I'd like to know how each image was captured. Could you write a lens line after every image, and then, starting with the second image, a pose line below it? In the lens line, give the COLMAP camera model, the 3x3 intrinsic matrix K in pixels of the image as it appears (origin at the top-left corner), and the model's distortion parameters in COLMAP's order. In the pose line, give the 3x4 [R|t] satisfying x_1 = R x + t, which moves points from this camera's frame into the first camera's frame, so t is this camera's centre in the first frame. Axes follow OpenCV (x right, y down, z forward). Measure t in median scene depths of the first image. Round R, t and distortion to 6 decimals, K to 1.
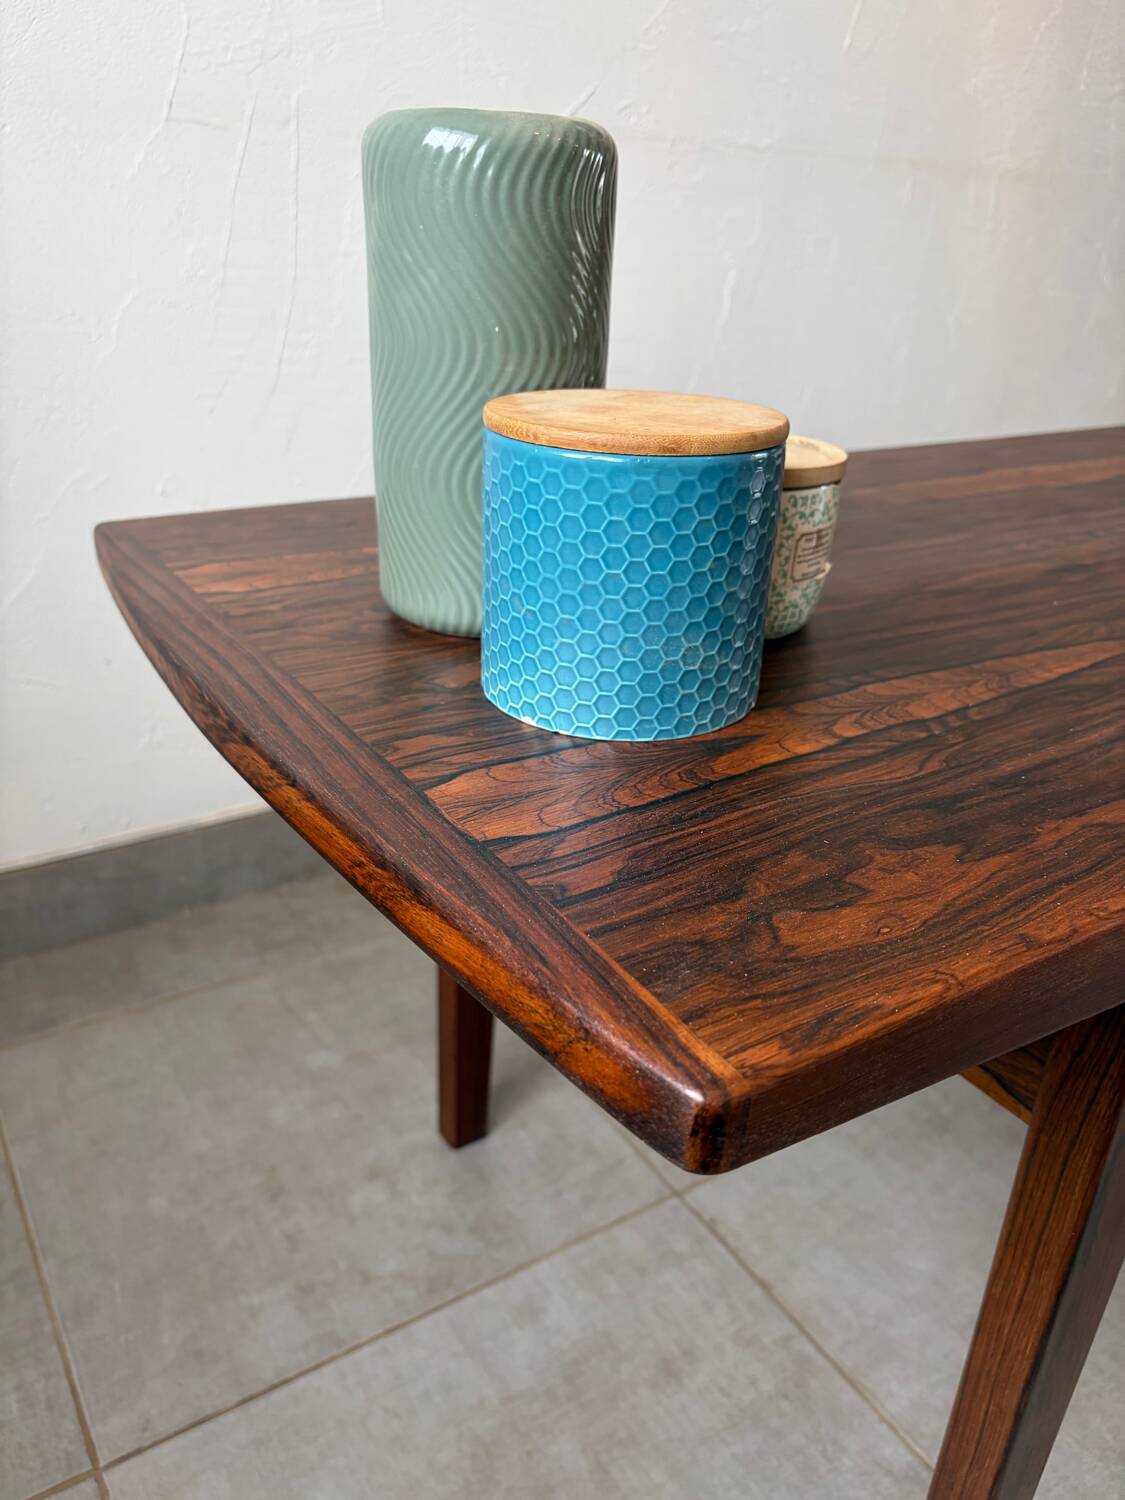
lens RADIAL K [[1147.2, 0, 560.0], [0, 1147.2, 758.8], [0, 0, 1]] dist [0.059133, -0.091252]
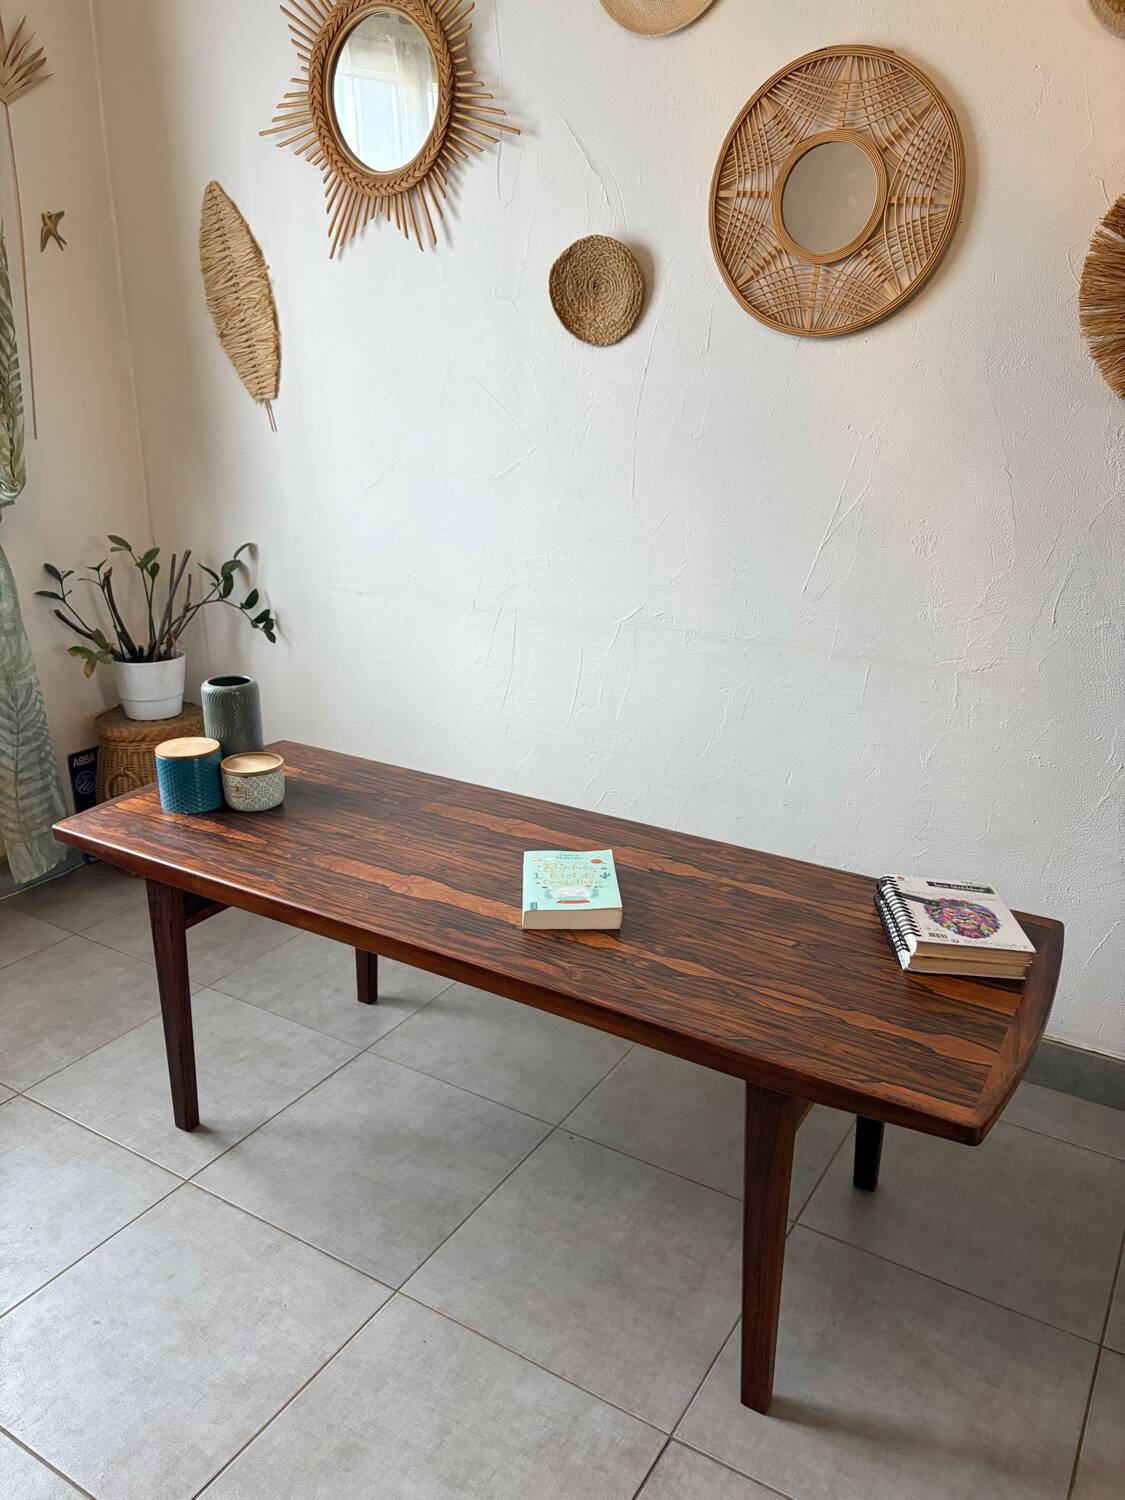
lens RADIAL K [[1134.3, 0, 558.7], [0, 1134.3, 755.9], [0, 0, 1]] dist [0.057256, -0.063299]
pose [[0.440203, 0.263395, -0.858397, 4.099927], [-0.375746, 0.922311, 0.090317, -1.074559], [0.815498, 0.282781, 0.504973, -0.133623]]
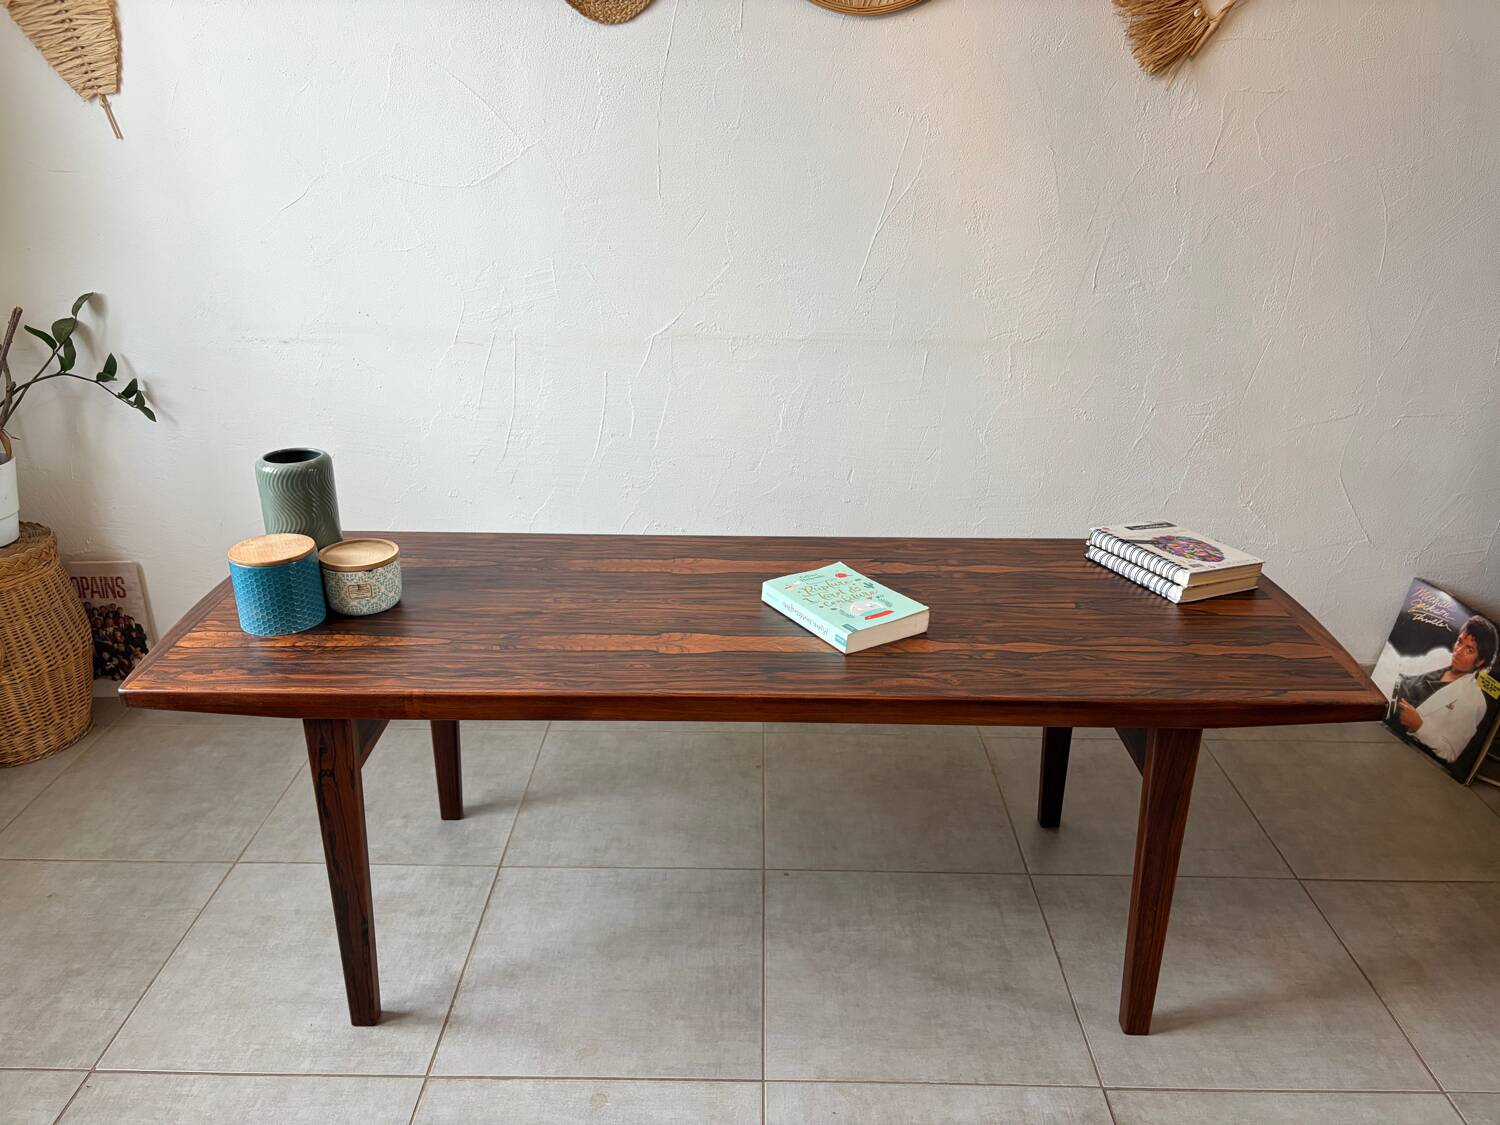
lens RADIAL K [[1134.3, 0, 749.7], [0, 1134.3, 570.4], [0, 0, 1]] dist [0.057256, -0.063299]
pose [[0.837539, 0.178473, -0.516407, 2.711697], [-0.210143, 0.977666, -0.002935, -0.448264], [0.504349, 0.110978, 0.856339, -1.141535]]
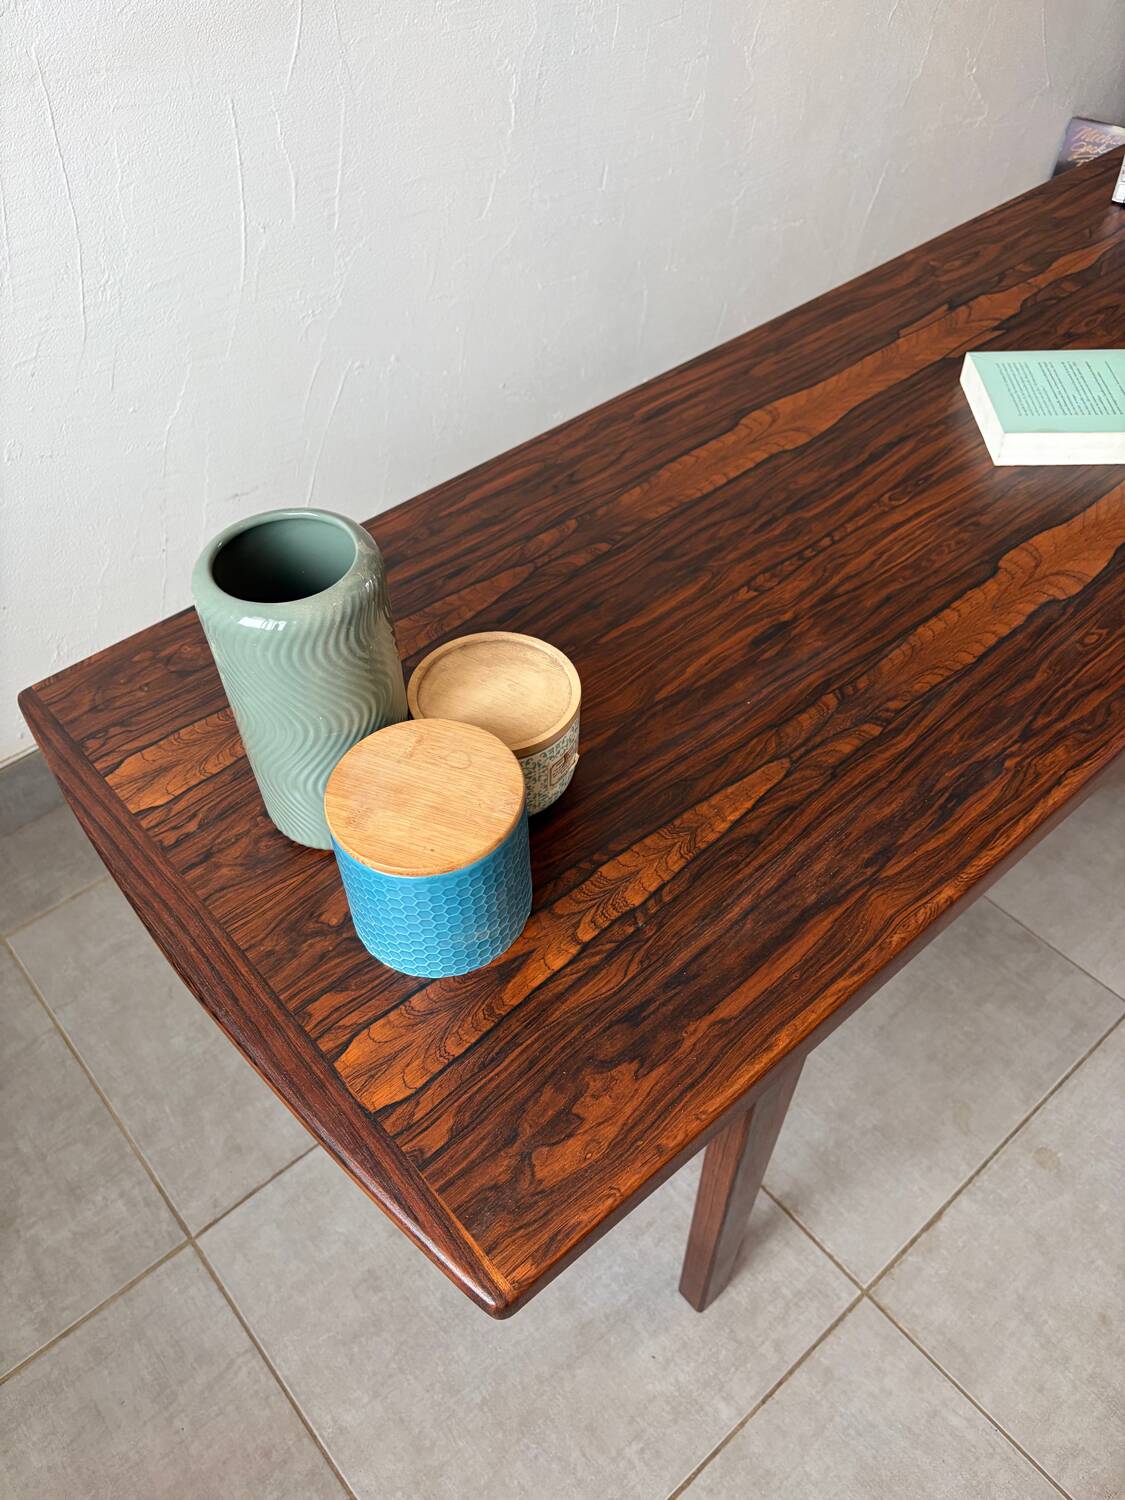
lens RADIAL K [[1138.4, 0, 556.5], [0, 1138.4, 759.2], [0, 0, 1]] dist [0.041506, -0.039216]
pose [[0.988182, -0.143723, 0.053298, 0.134839], [0.110830, 0.910099, 0.399296, -0.755705], [-0.105895, -0.388670, 0.915272, -0.306611]]
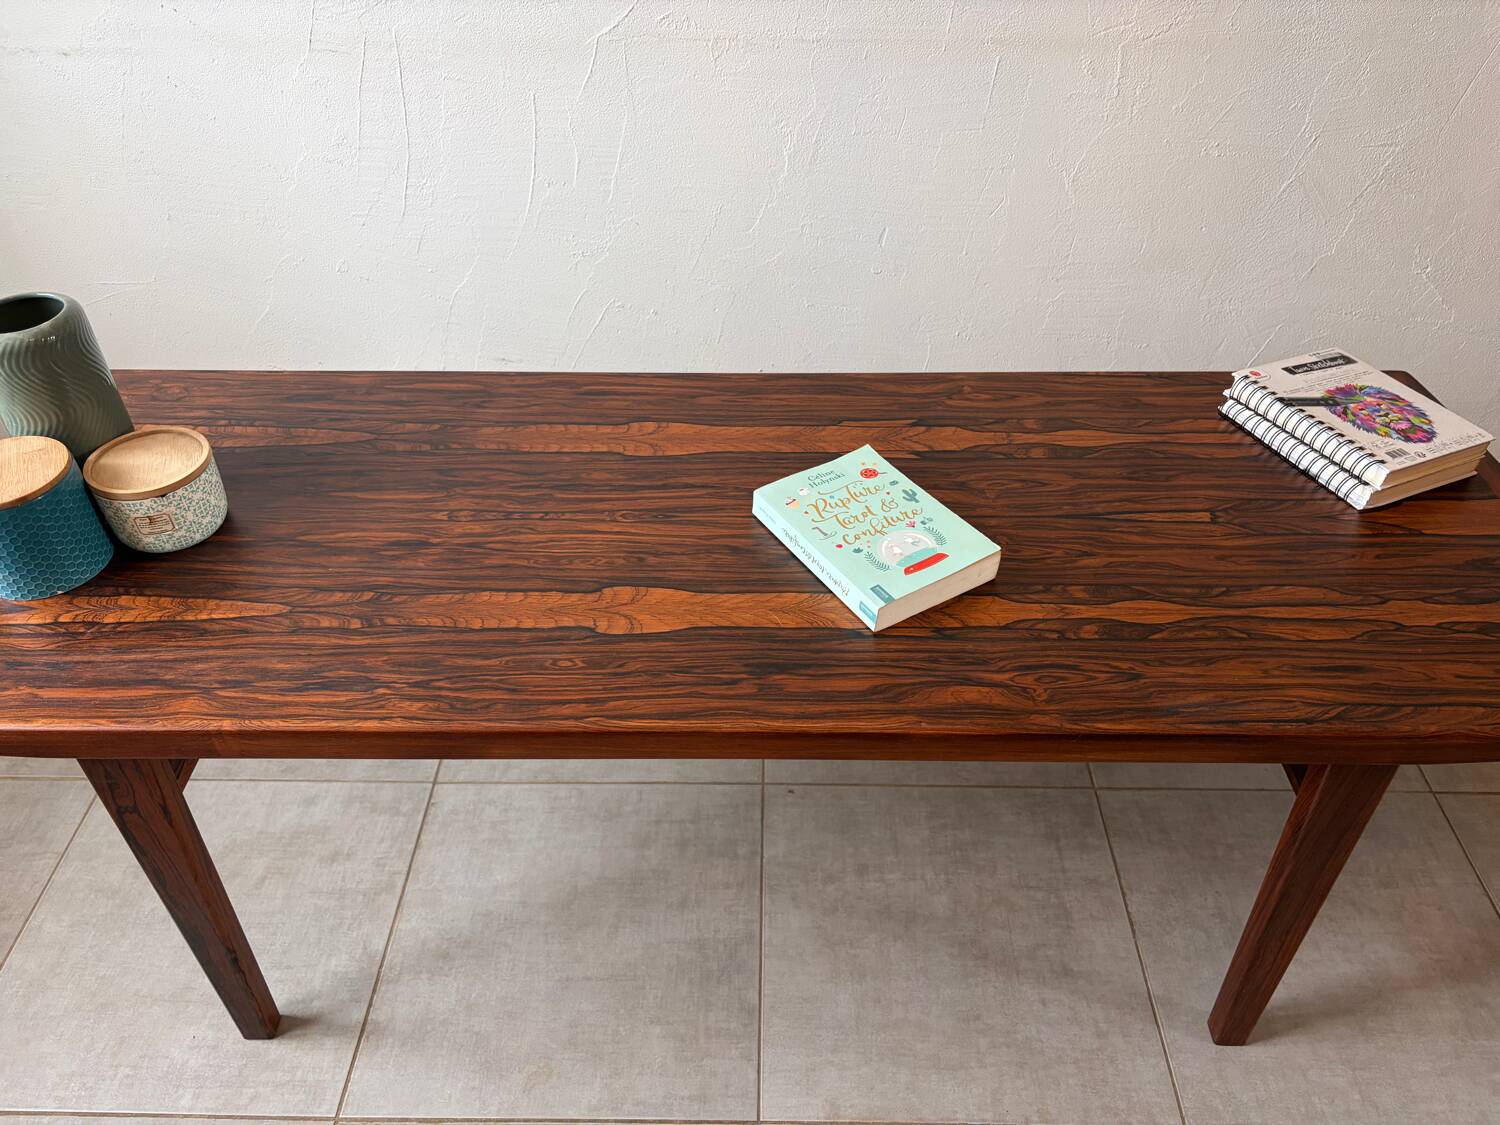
lens RADIAL K [[1138.4, 0, 755.7], [0, 1138.4, 565.3], [0, 0, 1]] dist [0.041506, -0.039216]
pose [[0.836081, 0.323123, -0.443351, 2.104563], [-0.199560, 0.931908, 0.302858, -0.967839], [0.511023, -0.164739, 0.843633, -0.227142]]
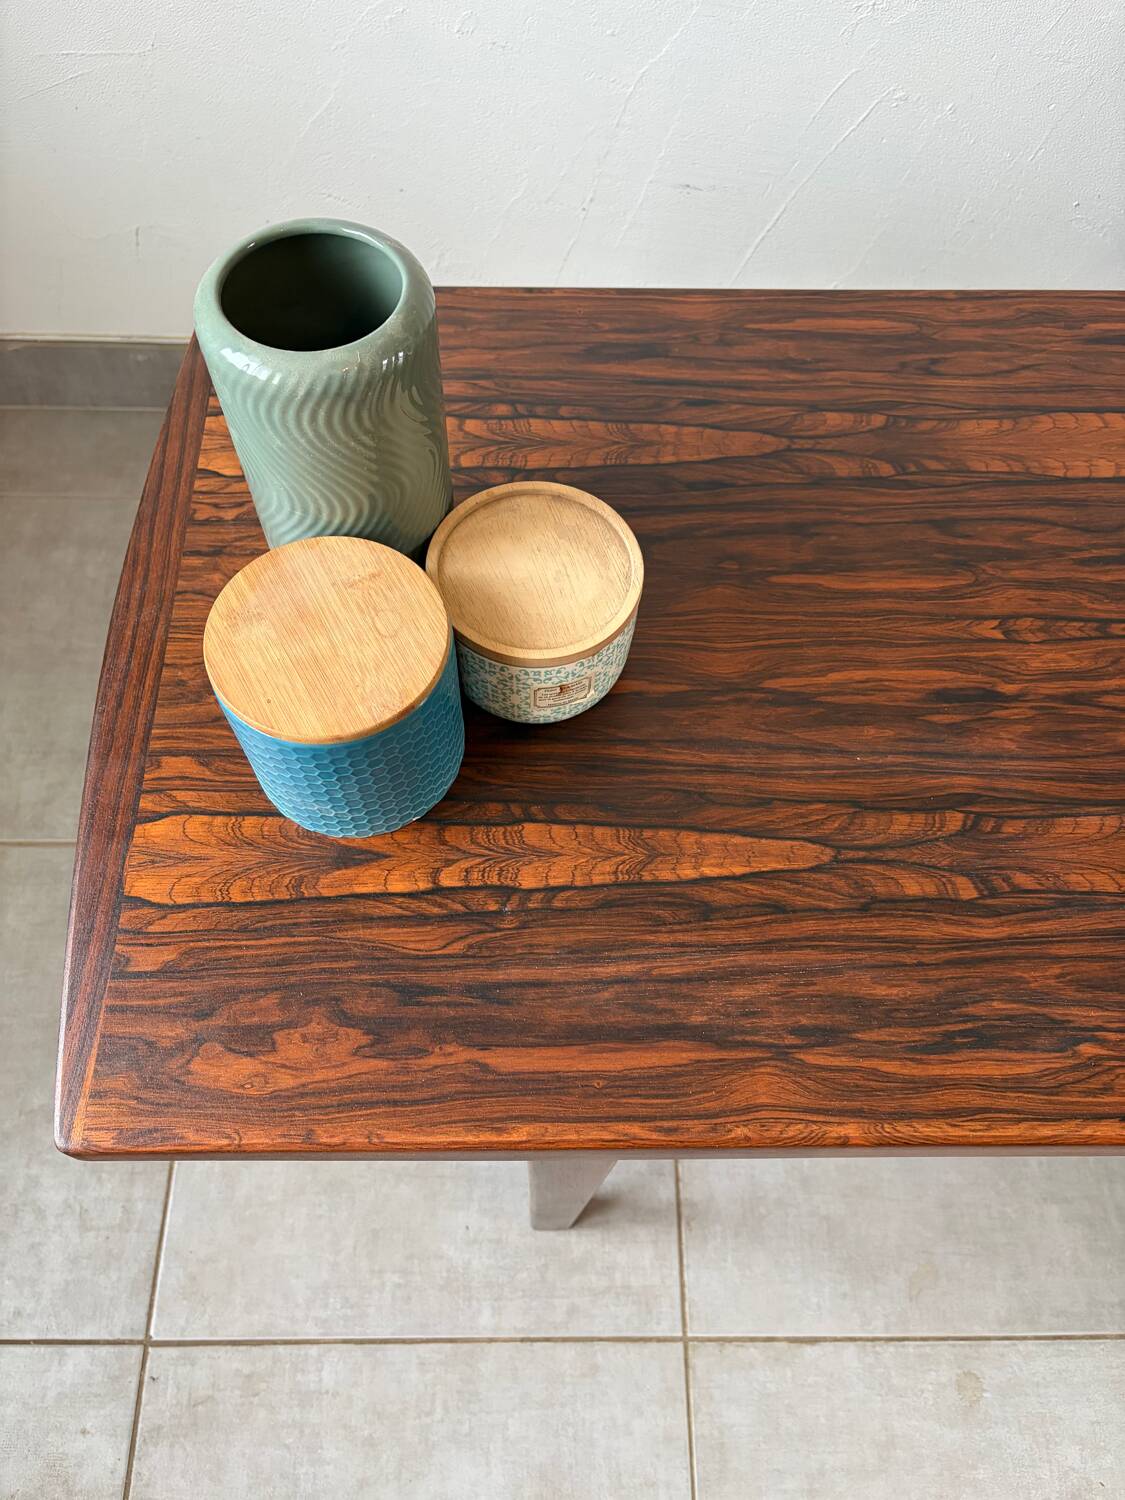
lens RADIAL K [[1149.7, 0, 560.3], [0, 1149.7, 760.3], [0, 0, 1]] dist [0.011389, 0.002332]
pose [[0.848876, 0.457666, -0.264483, 0.554918], [-0.212692, 0.753797, 0.621733, -0.844612], [0.483913, -0.471520, 0.737222, 0.115209]]
